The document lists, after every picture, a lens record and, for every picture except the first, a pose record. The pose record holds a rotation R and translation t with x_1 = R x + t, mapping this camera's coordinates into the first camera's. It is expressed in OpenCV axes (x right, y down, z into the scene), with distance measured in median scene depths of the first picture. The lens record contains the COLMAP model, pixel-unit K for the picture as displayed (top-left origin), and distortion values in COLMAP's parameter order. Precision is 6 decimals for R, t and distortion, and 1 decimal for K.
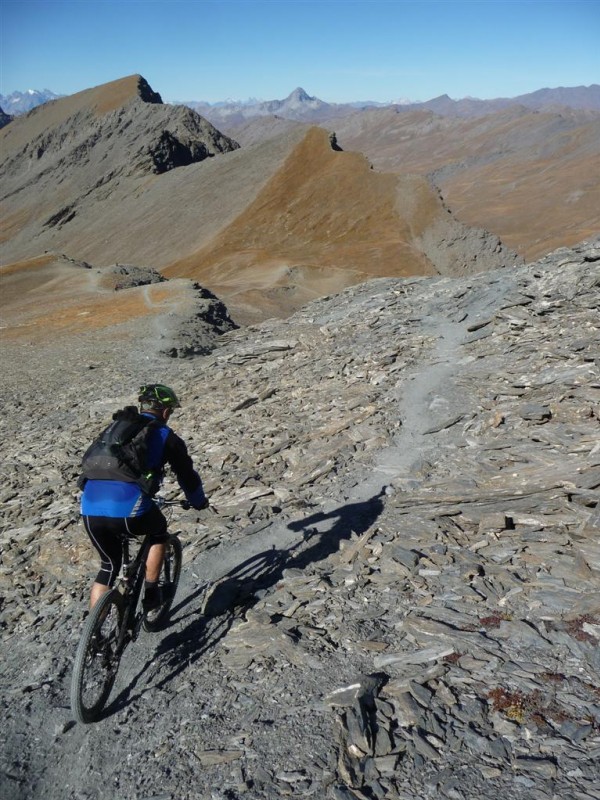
lens RADIAL K [[3960.2, 0, 300.0], [0, 3960.2, 400.0], [0, 0, 1]] dist [0.167674, 3.401251]
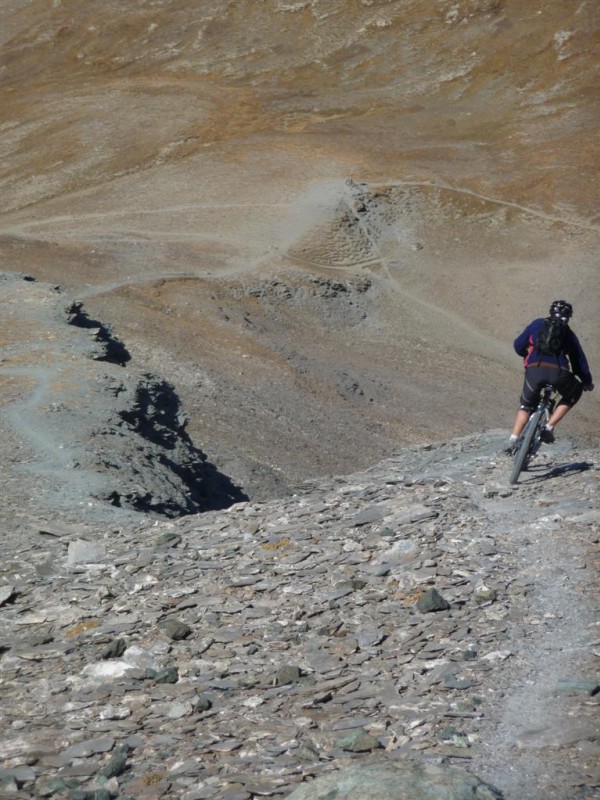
lens RADIAL K [[3960.2, 0, 300.0], [0, 3960.2, 400.0], [0, 0, 1]] dist [0.167674, 3.401251]
pose [[0.992197, 0.122219, -0.024667, 0.000984], [-0.123072, 0.991720, -0.036666, -0.014265], [0.019982, 0.039416, 0.999023, 0.801117]]
